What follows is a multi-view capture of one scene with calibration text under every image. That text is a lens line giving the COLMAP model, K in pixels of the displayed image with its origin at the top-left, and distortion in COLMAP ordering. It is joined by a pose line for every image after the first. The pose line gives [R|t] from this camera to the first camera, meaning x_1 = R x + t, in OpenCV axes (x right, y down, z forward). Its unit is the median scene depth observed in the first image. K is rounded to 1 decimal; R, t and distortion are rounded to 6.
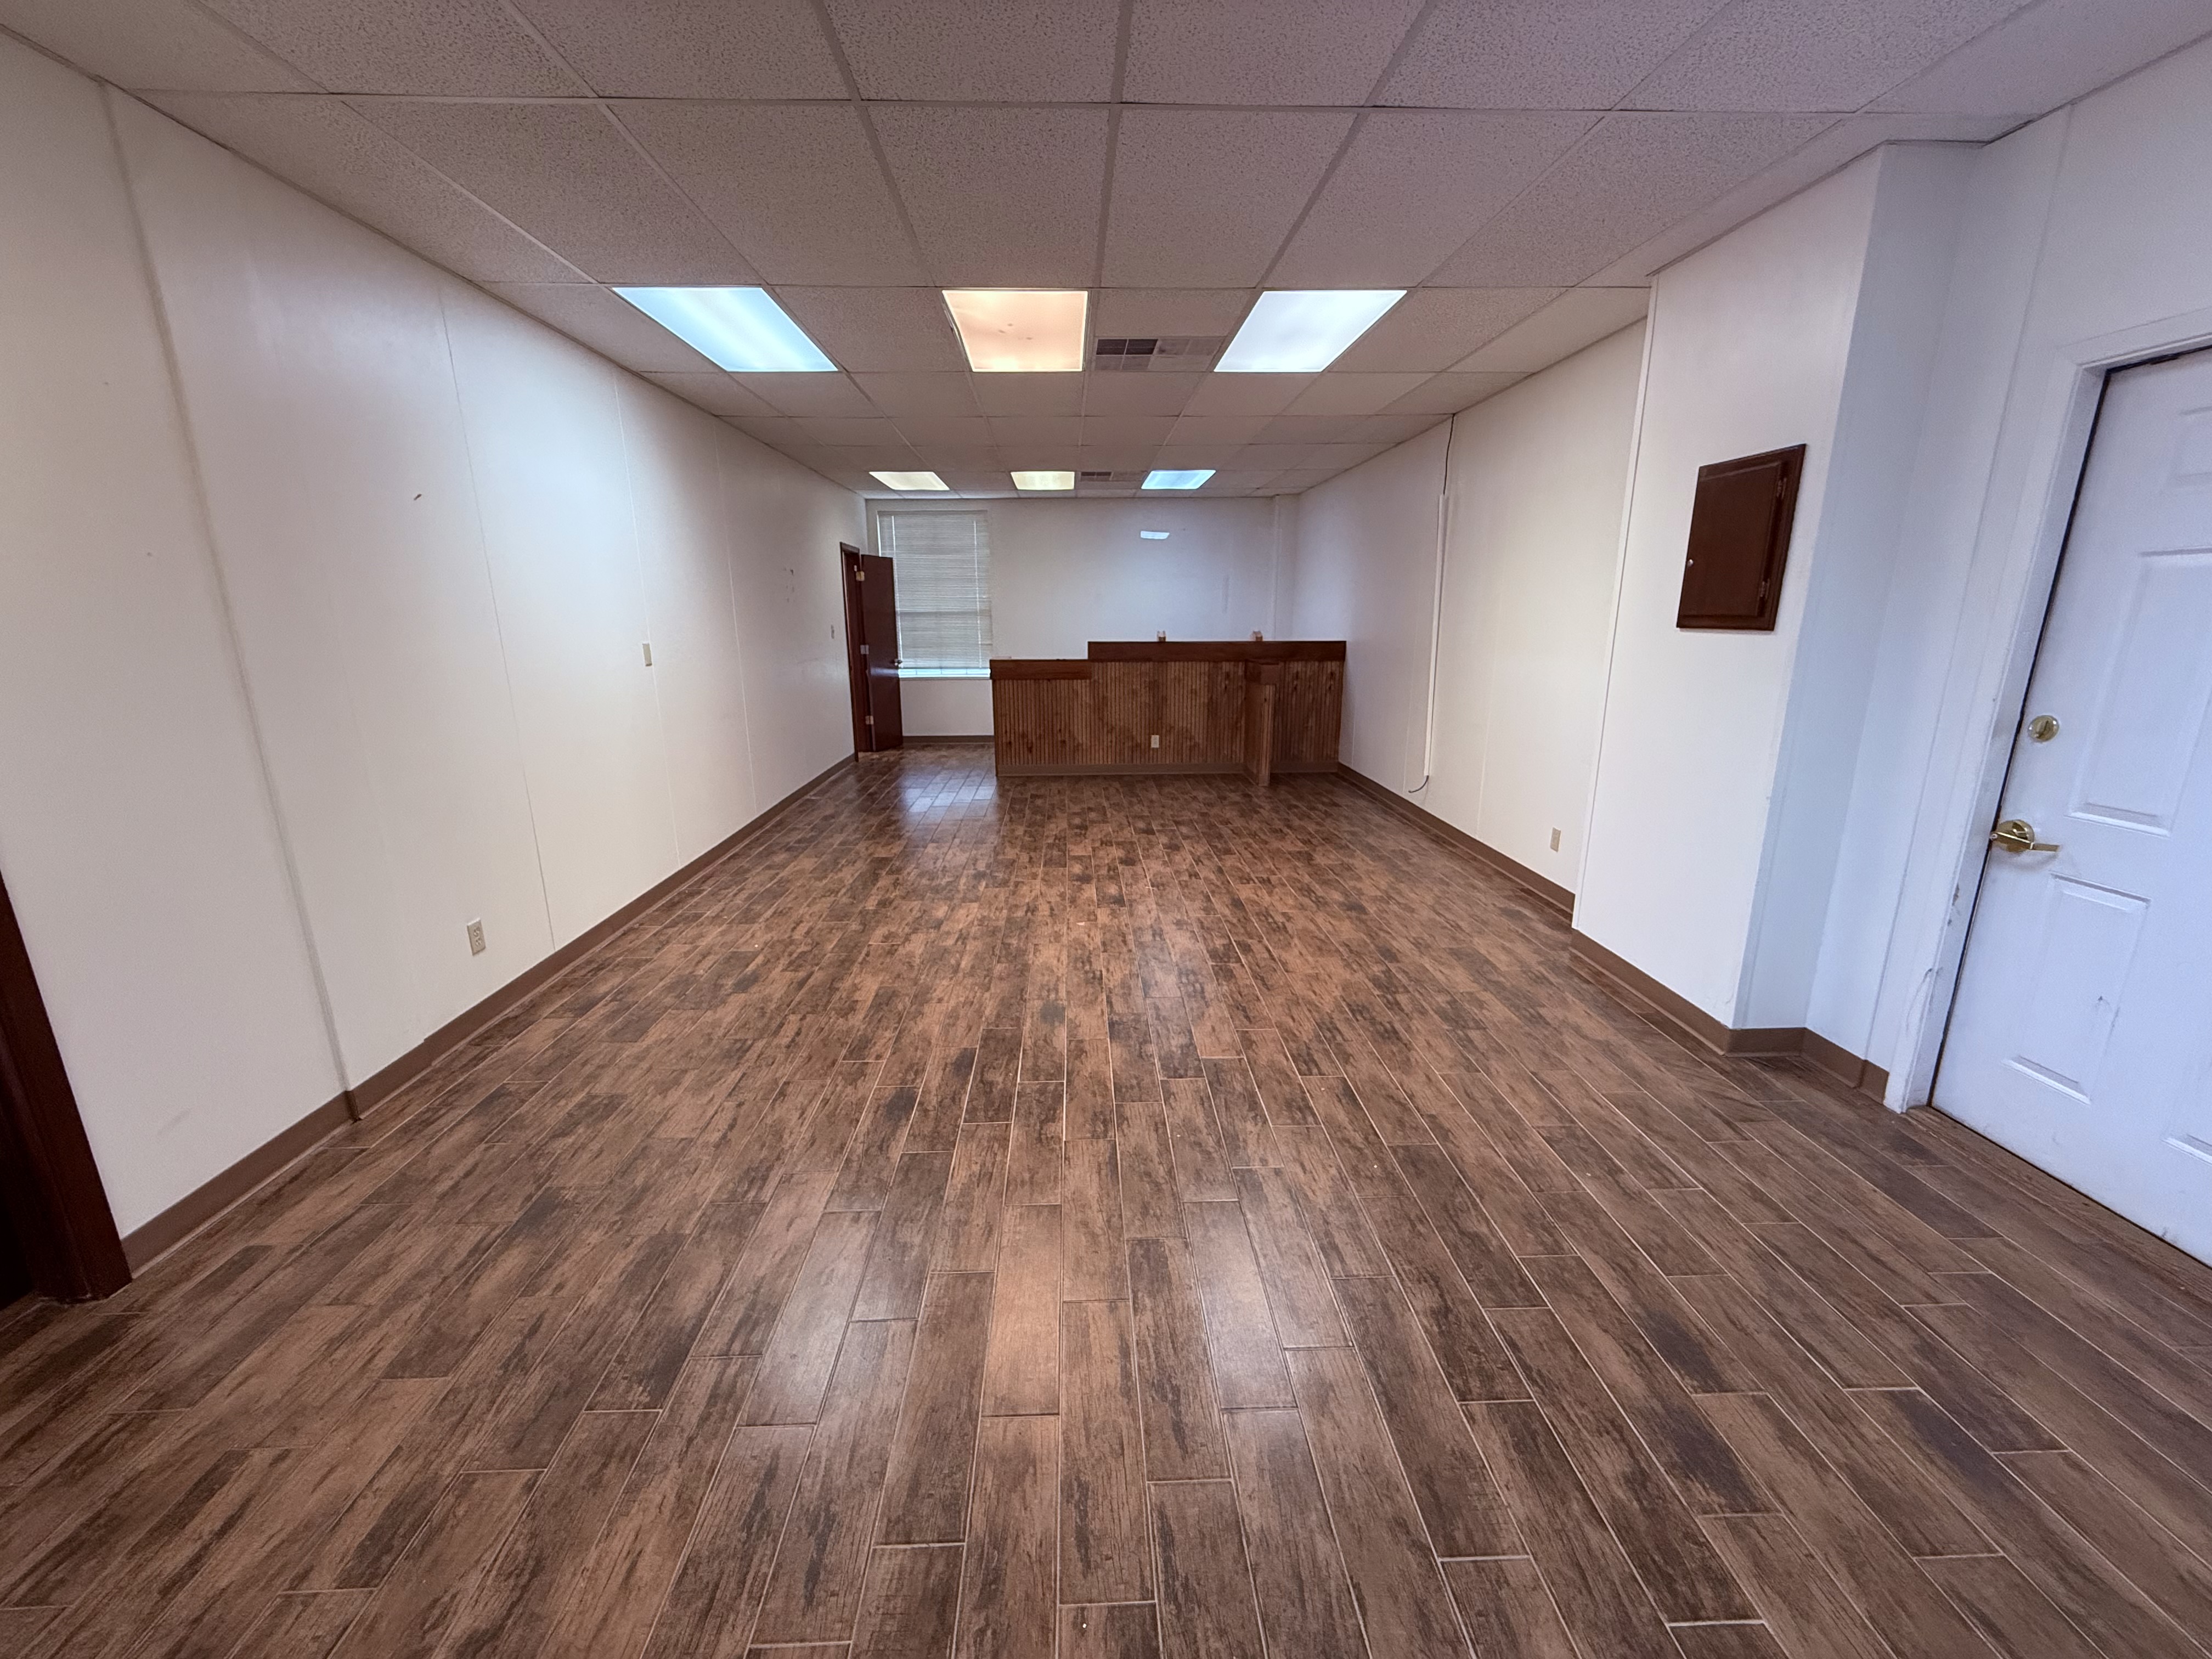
lens RADIAL K [[880.9, 0, 1099.1], [0, 880.9, 826.5], [0, 0, 1]] dist [0.001718, -0.000123]
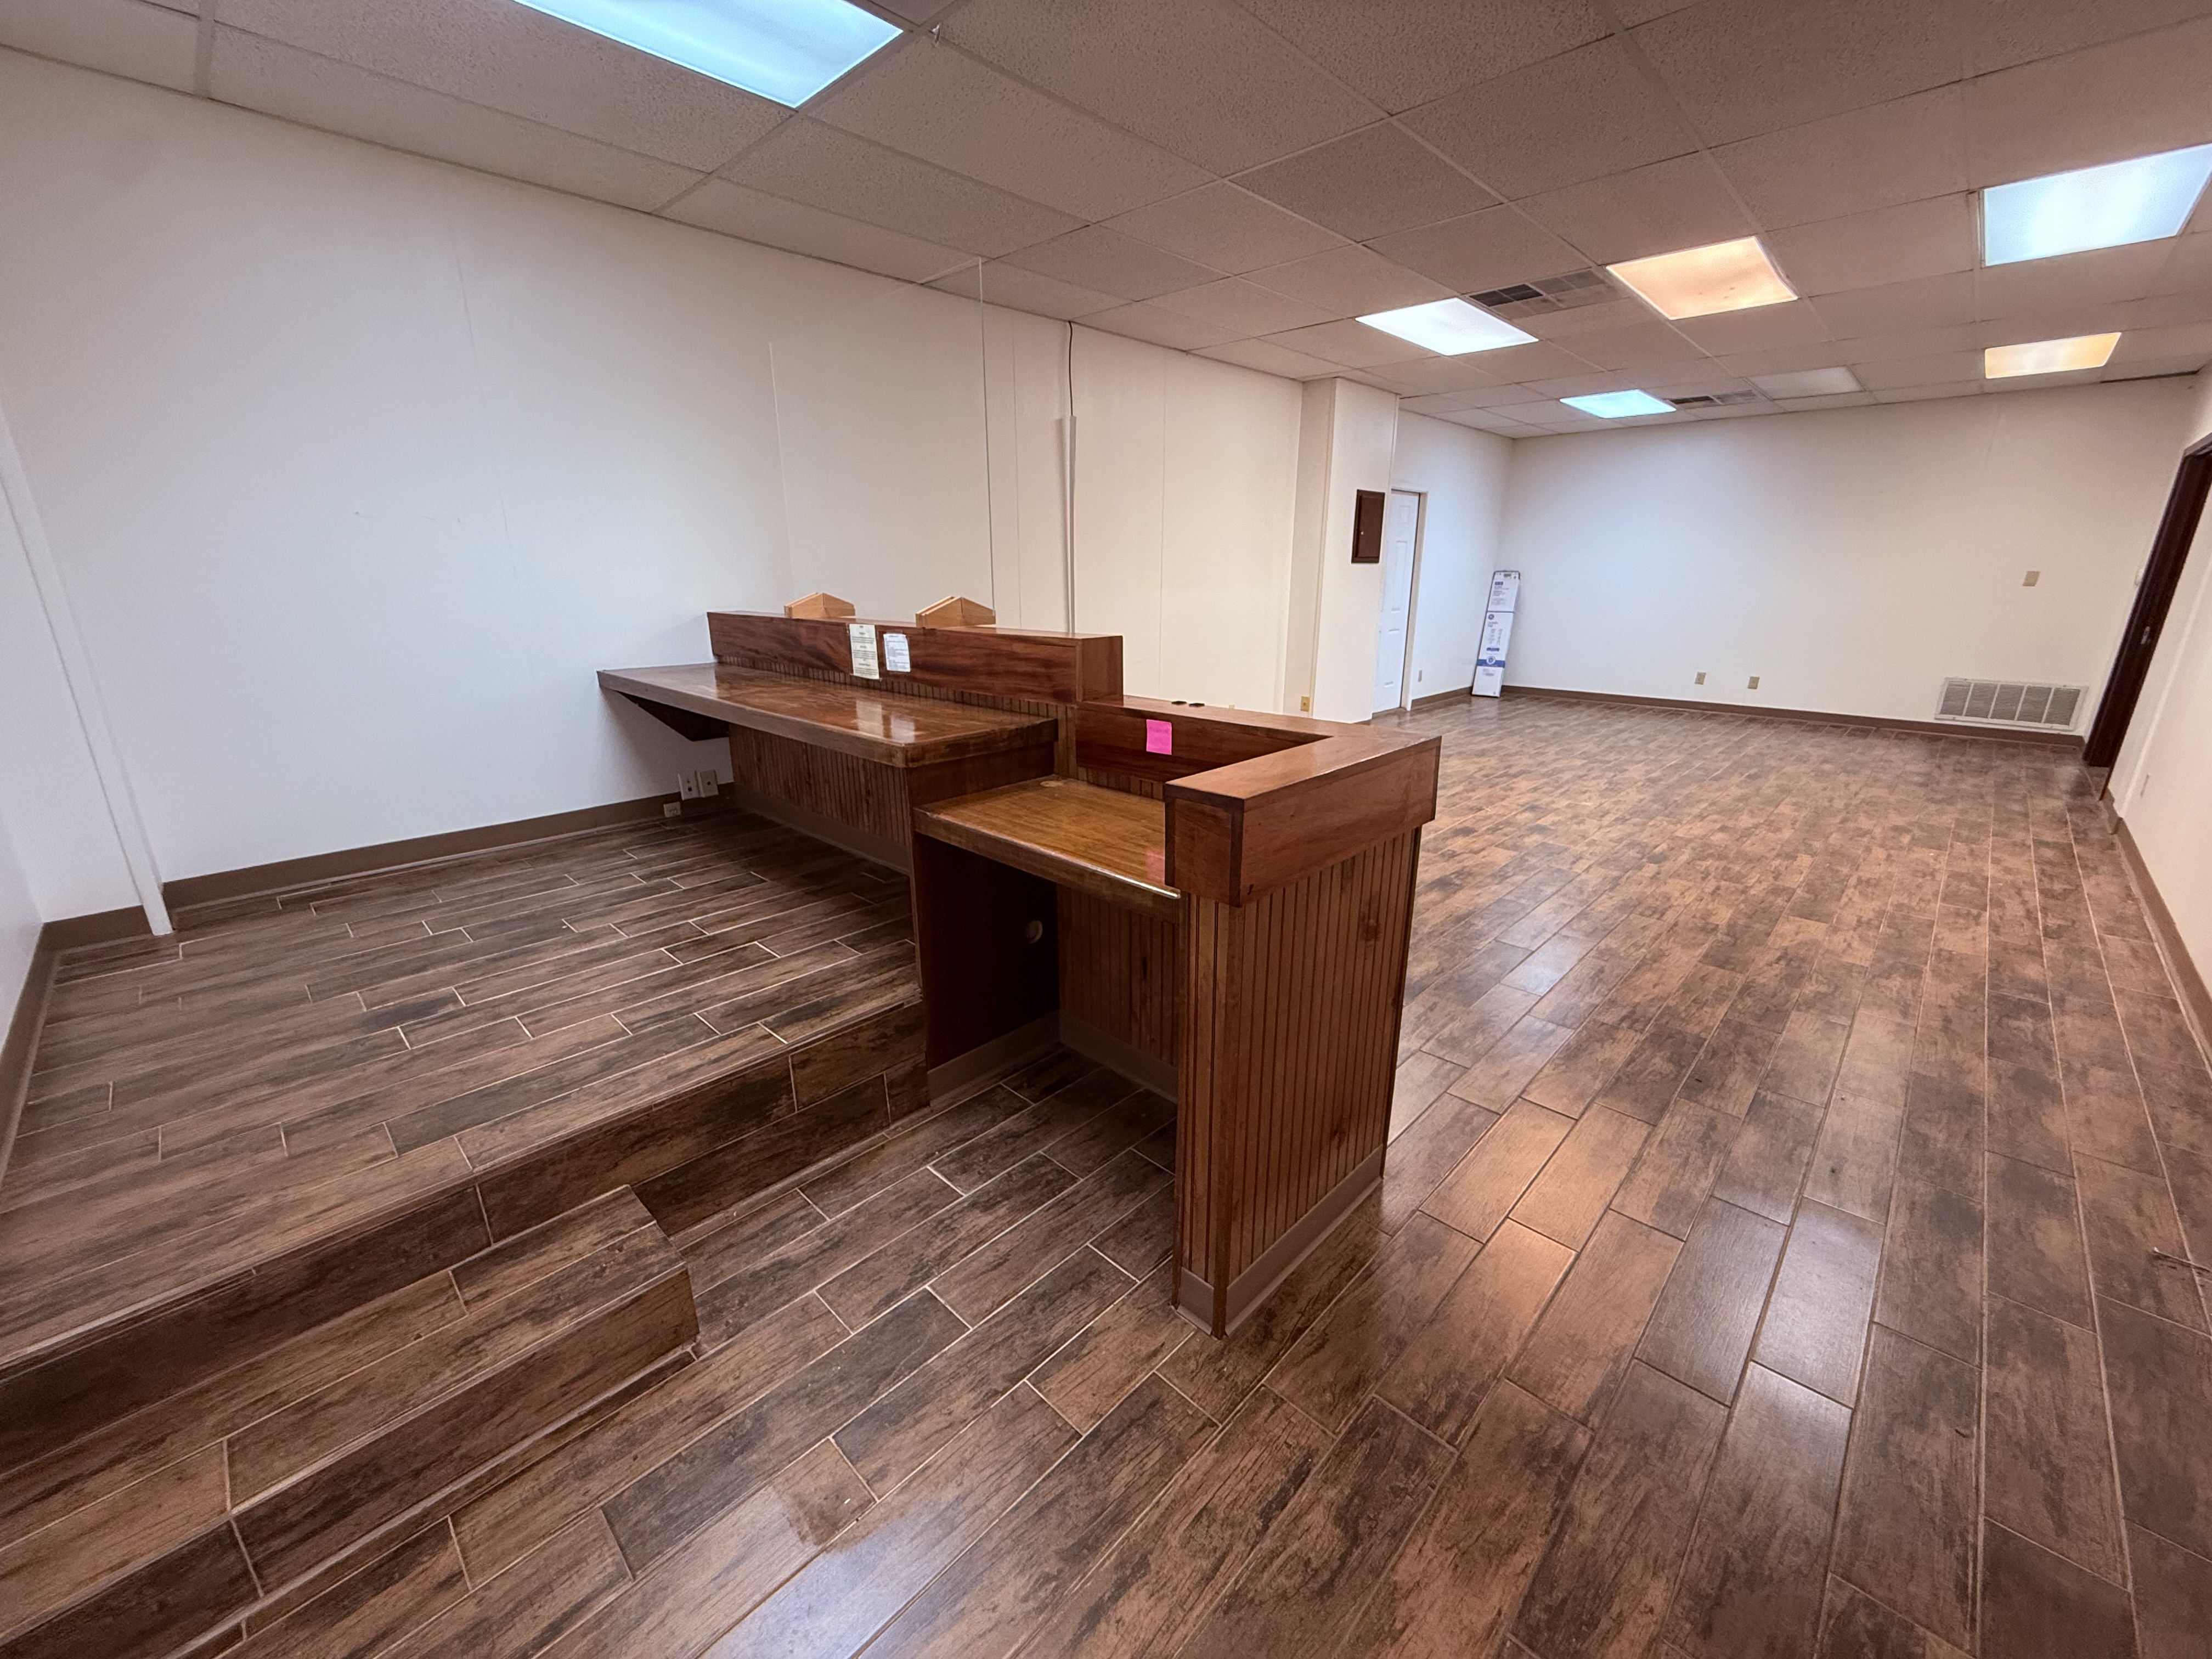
lens RADIAL K [[880.9, 0, 1099.1], [0, 880.9, 826.5], [0, 0, 1]] dist [0.001718, -0.000123]
pose [[-0.691727, -0.200185, 0.693858, -0.433419], [0.176121, 0.885035, 0.430922, -0.545466], [-0.700353, 0.420284, -0.576946, 2.324315]]
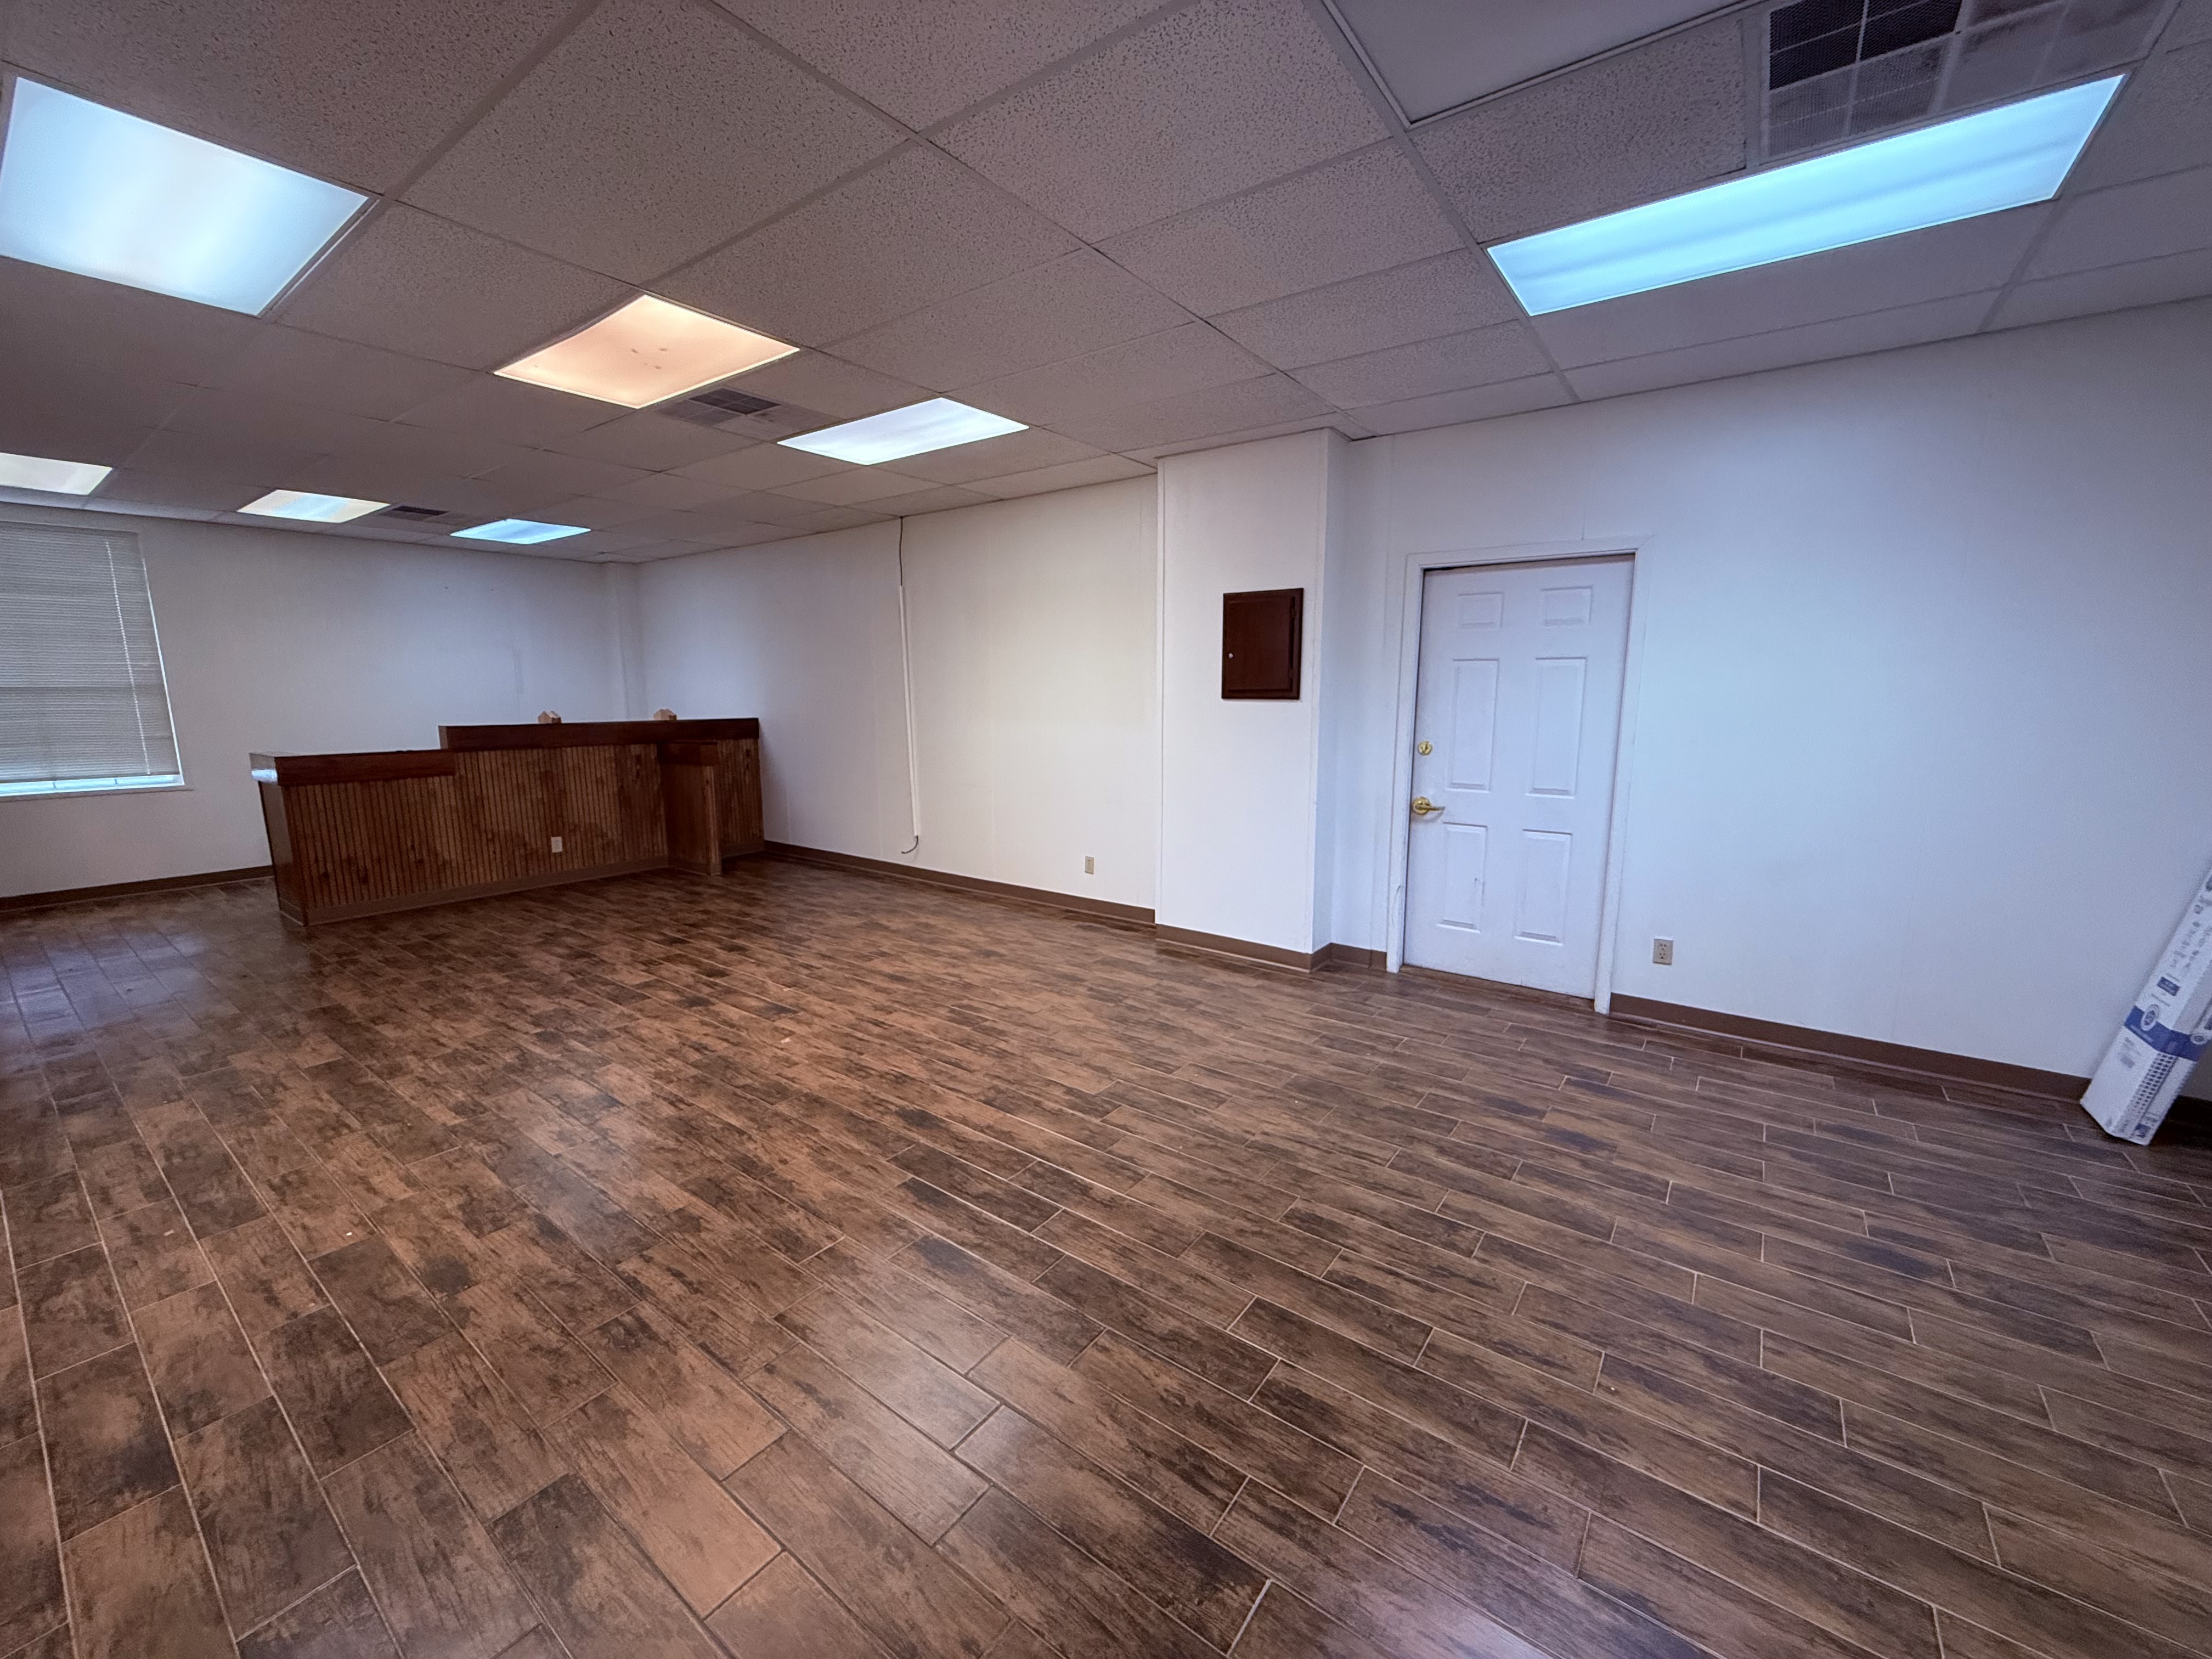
lens RADIAL K [[880.9, 0, 1099.1], [0, 880.9, 826.5], [0, 0, 1]] dist [0.001718, -0.000123]
pose [[0.627528, -0.117787, 0.769633, -0.491780], [0.183526, 0.983015, 0.000804, -0.042853], [-0.756655, 0.140743, 0.638486, 0.192907]]
